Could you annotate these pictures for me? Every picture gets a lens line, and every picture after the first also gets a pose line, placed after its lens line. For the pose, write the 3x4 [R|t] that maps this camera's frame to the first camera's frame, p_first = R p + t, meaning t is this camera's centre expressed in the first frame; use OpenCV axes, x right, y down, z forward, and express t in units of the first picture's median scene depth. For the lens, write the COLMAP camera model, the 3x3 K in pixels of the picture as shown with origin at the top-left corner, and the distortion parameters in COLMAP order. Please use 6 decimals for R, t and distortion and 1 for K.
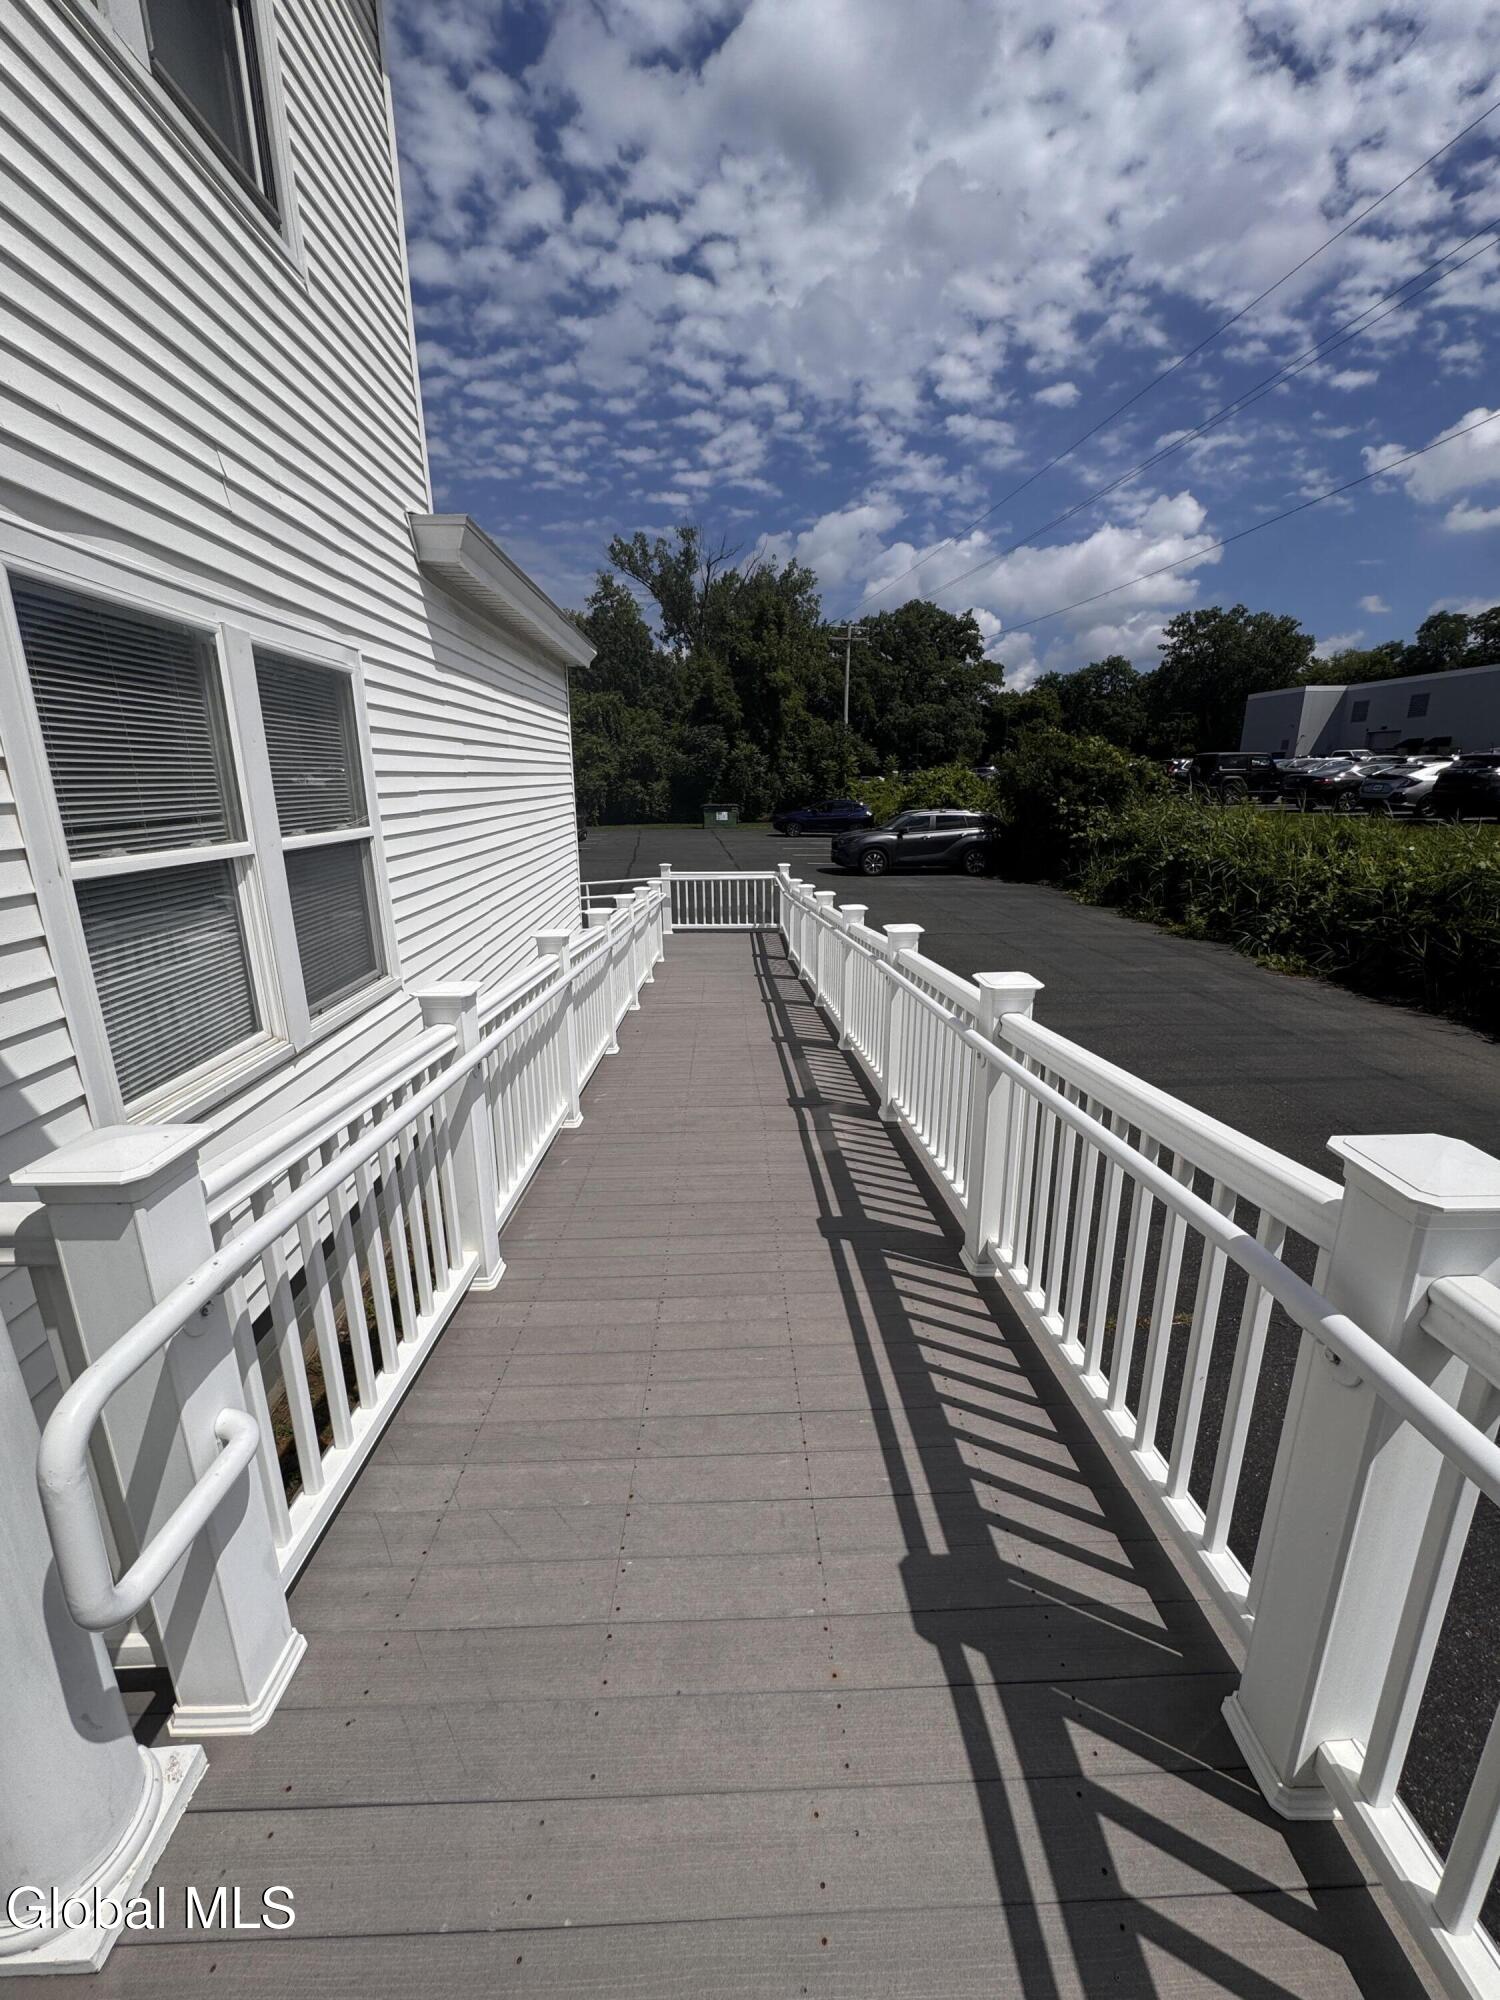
lens RADIAL K [[802.0, 0, 766.7], [0, 802.0, 1004.7], [0, 0, 1]] dist [-0.002790, 0.002192]
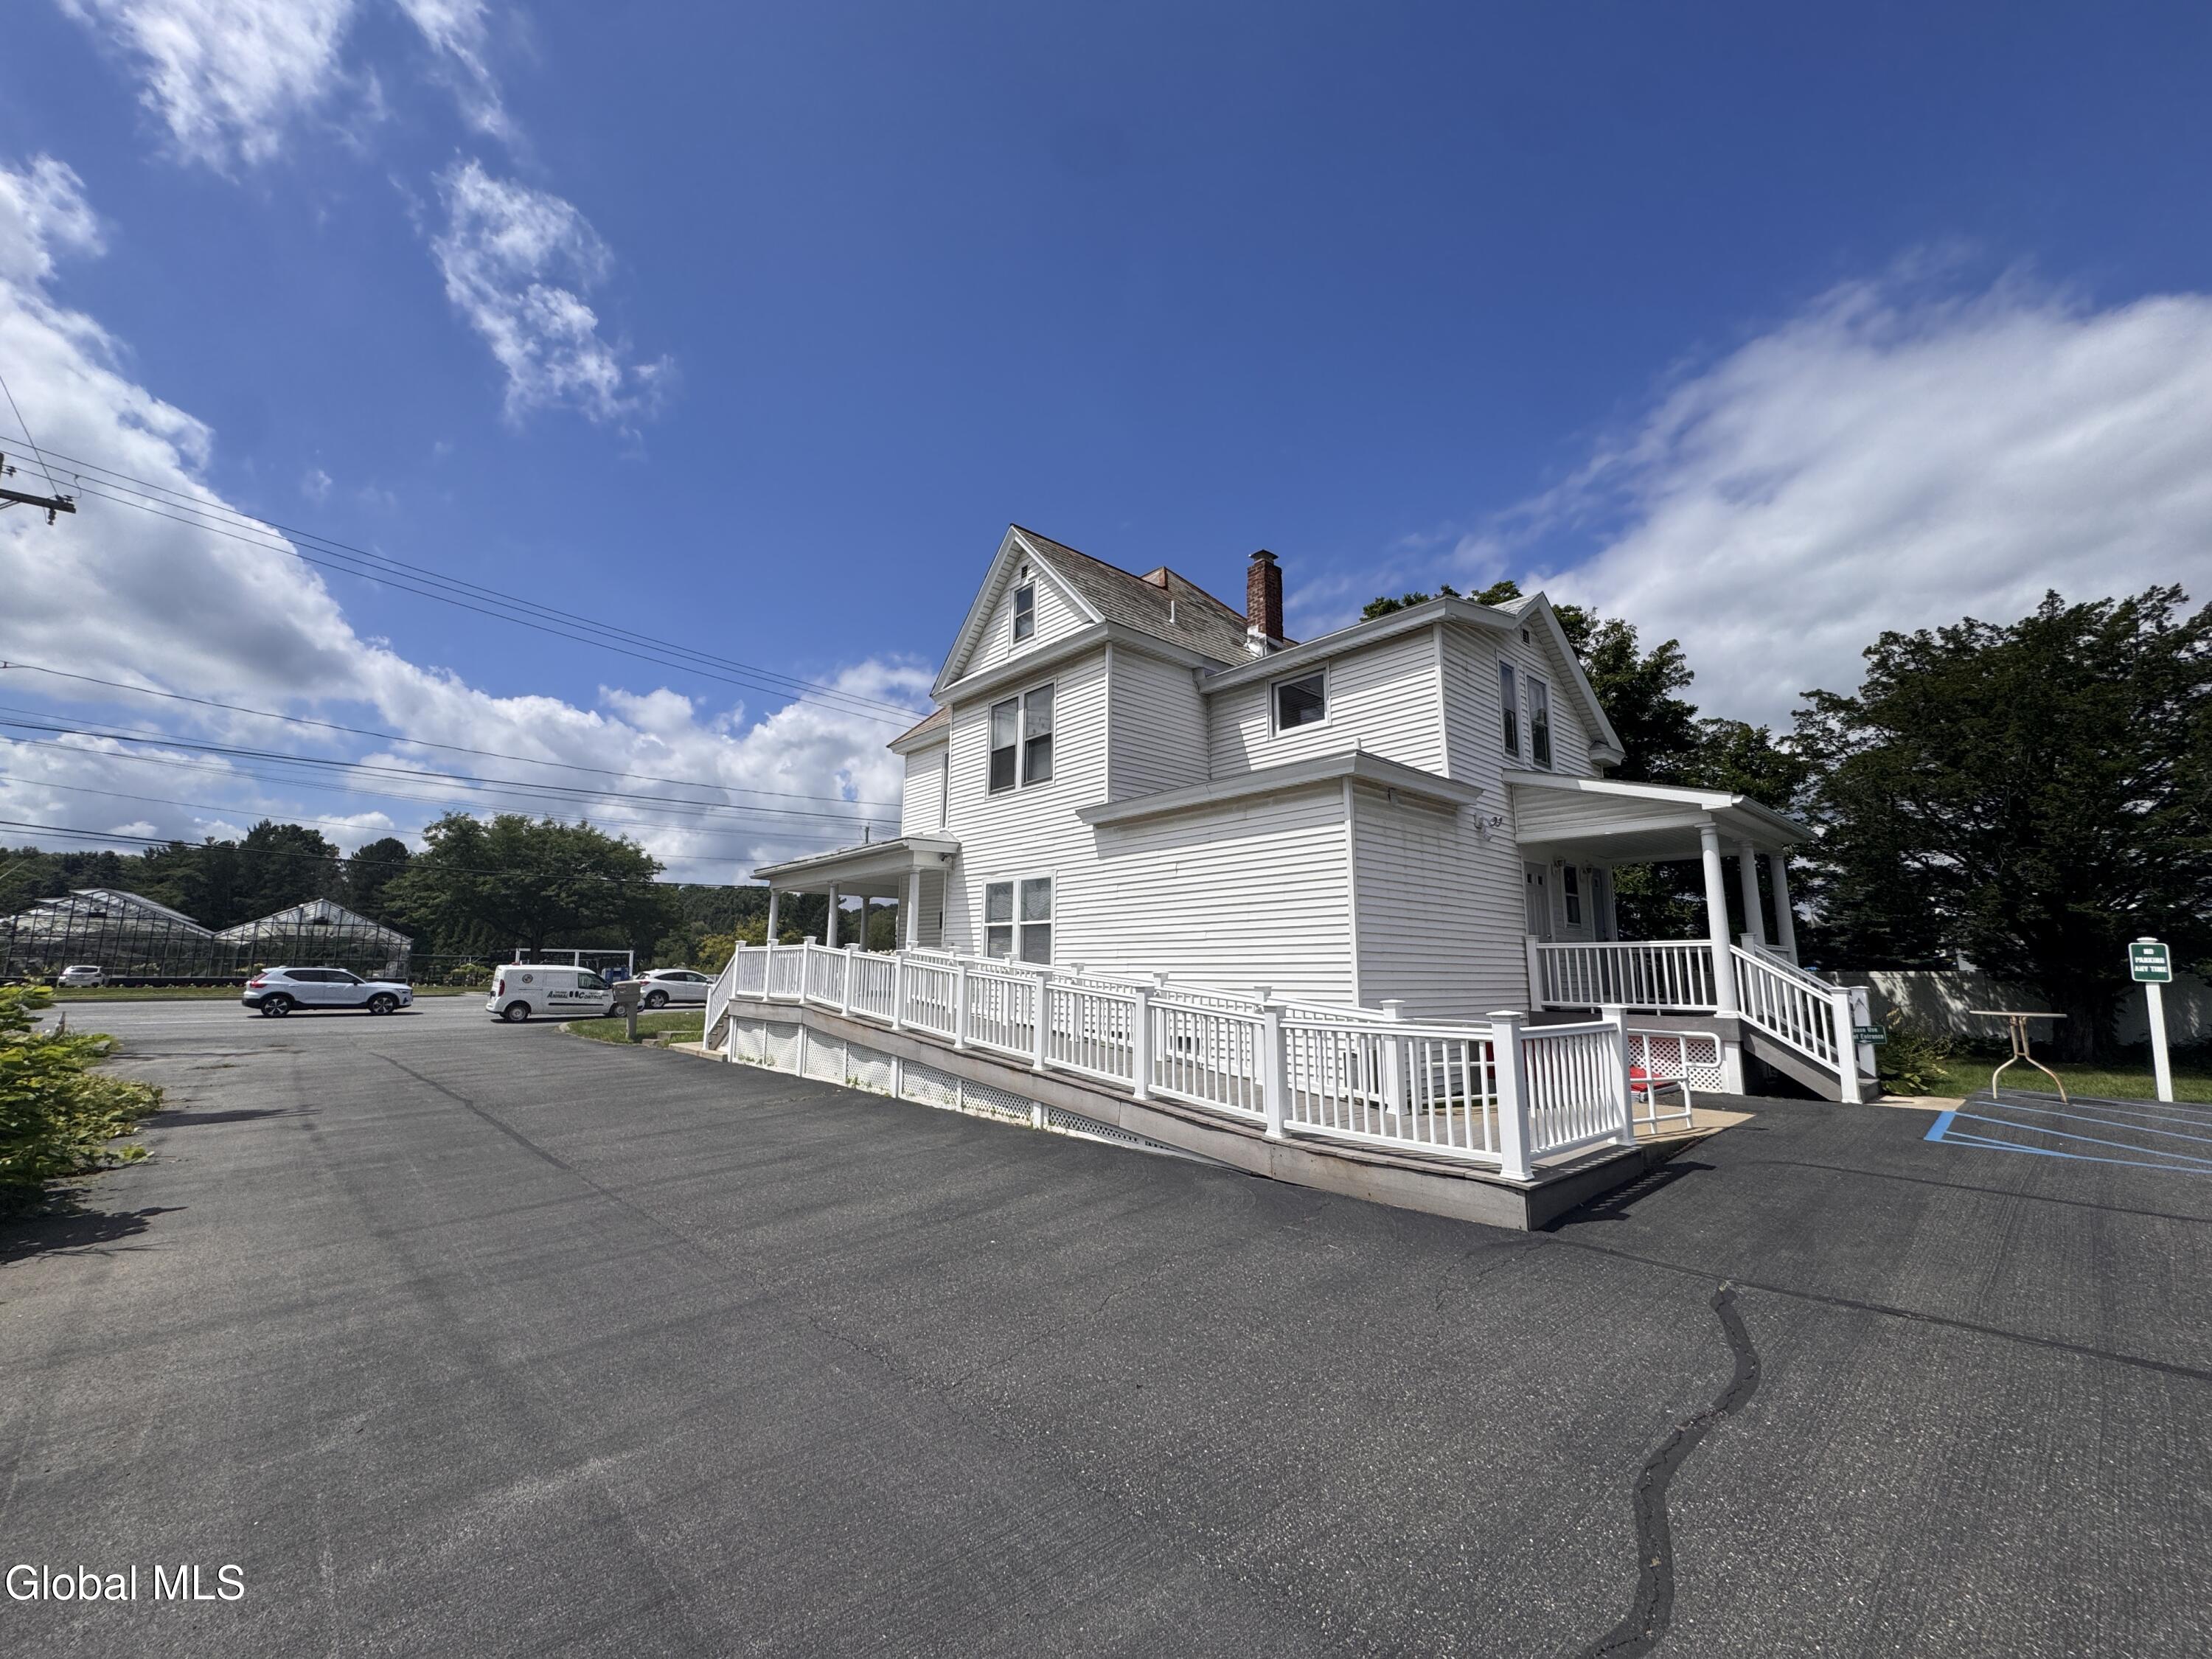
lens RADIAL K [[887.1, 0, 1099.0], [0, 887.1, 831.5], [0, 0, 1]] dist [-0.002790, 0.002192]
pose [[-0.790698, -0.093689, -0.604995, 0.041611], [-0.167719, 0.983563, 0.066887, -0.022161], [0.588785, 0.154357, -0.793415, 0.102408]]
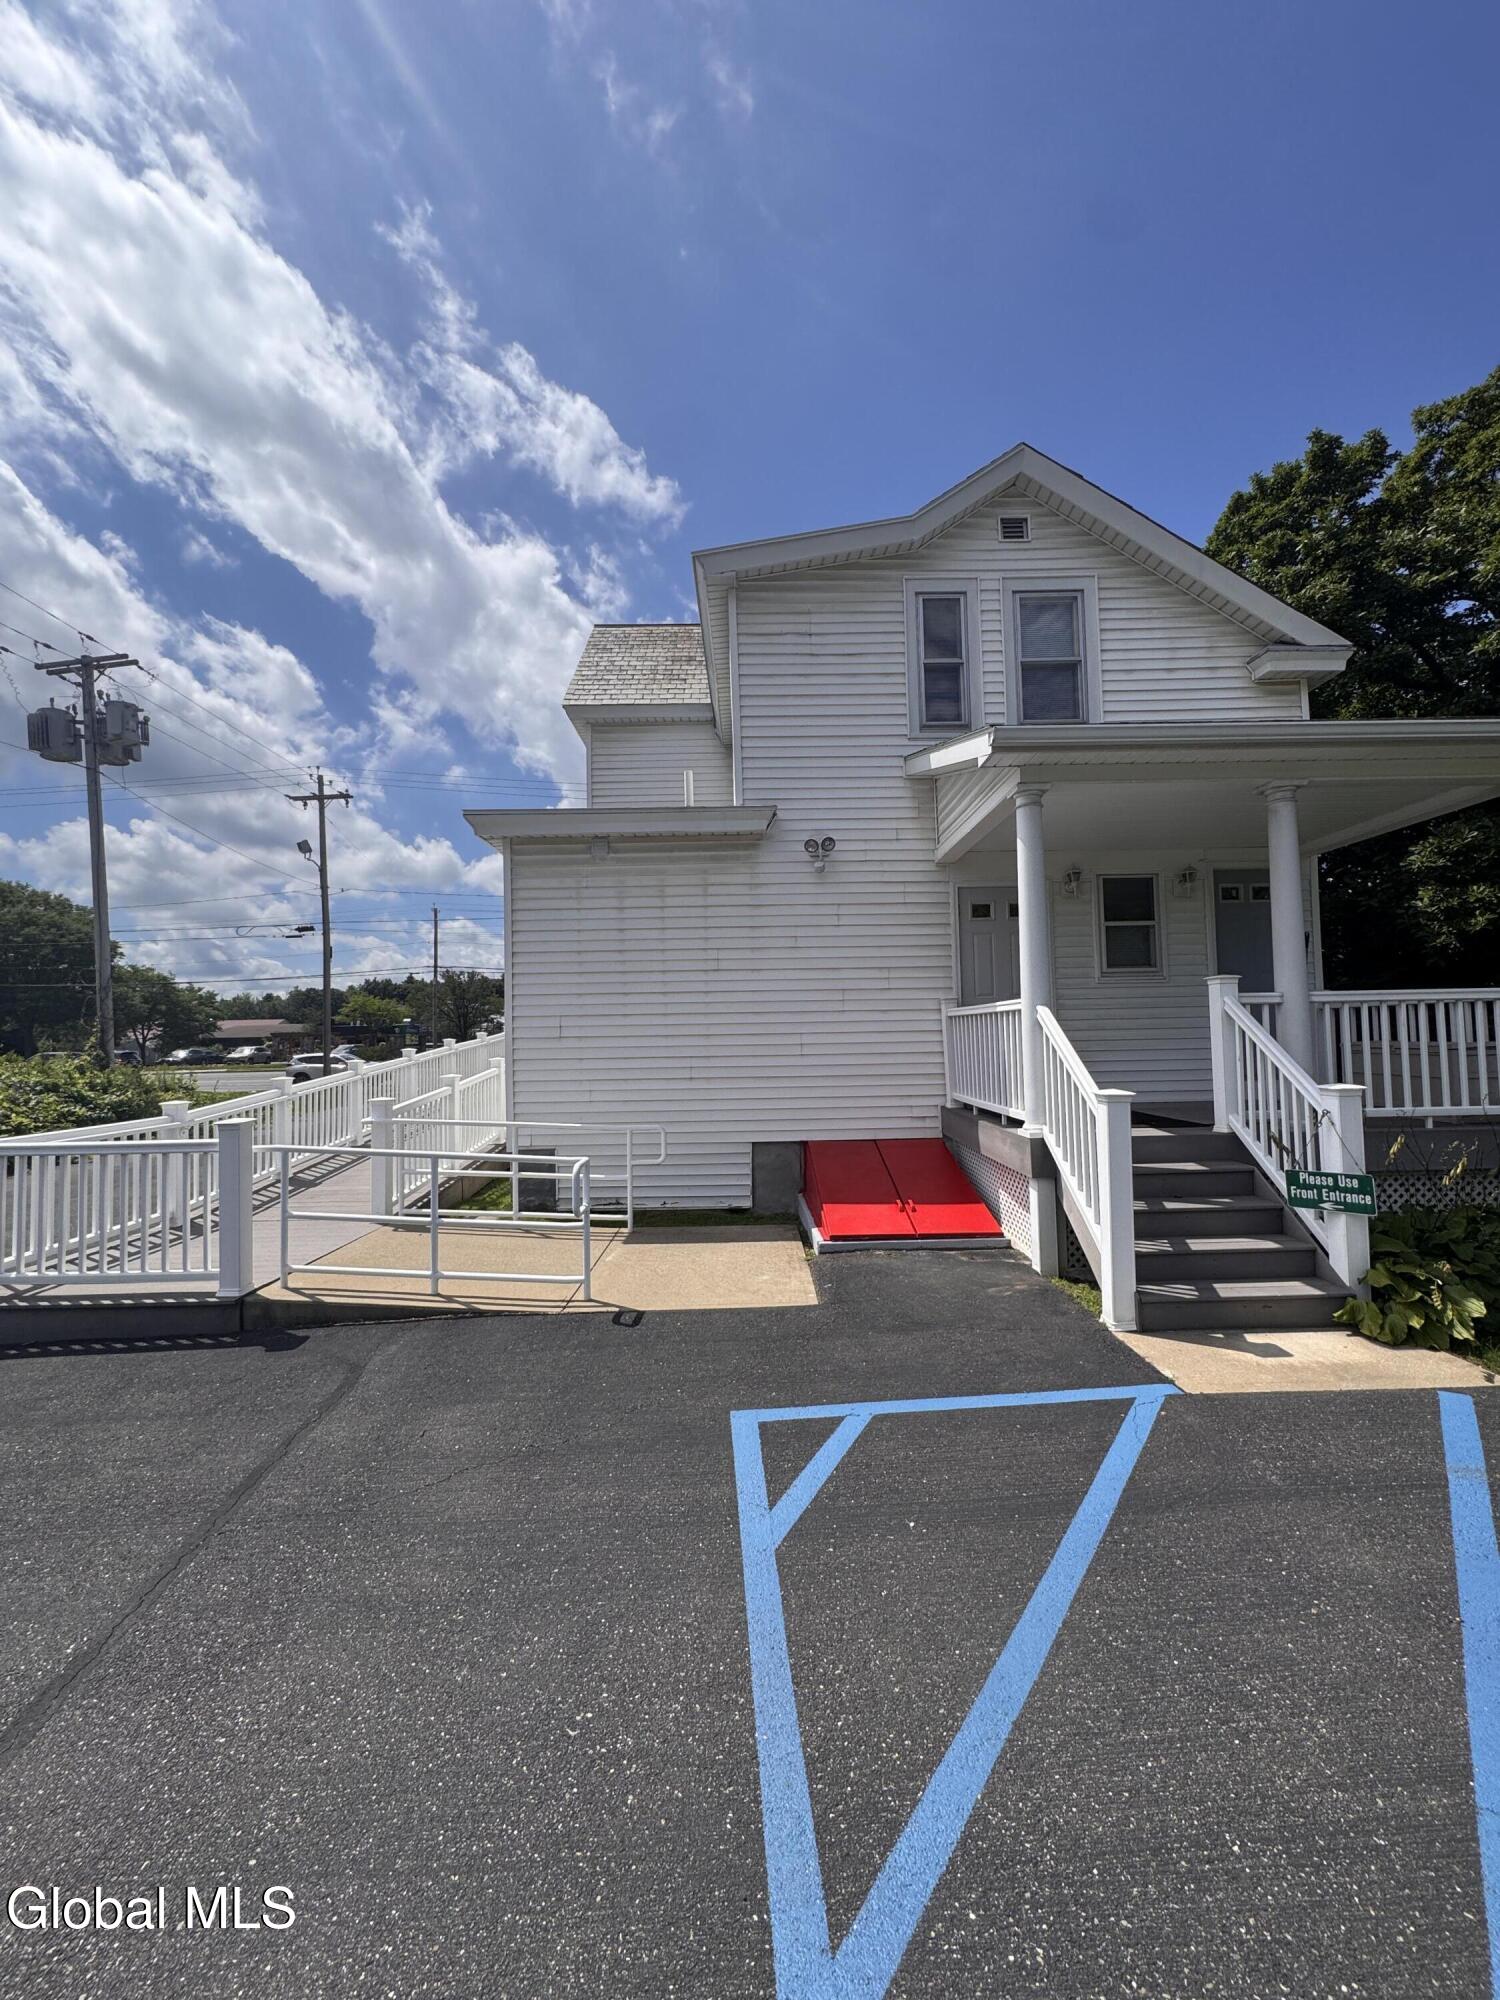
lens RADIAL K [[802.0, 0, 751.2], [0, 802.0, 1003.2], [0, 0, 1]] dist [-0.002790, 0.002192]
pose [[-0.997060, 0.030837, 0.070140, -0.033338], [0.046327, 0.971777, 0.231308, -0.025909], [-0.061028, 0.233877, -0.970349, 0.112275]]
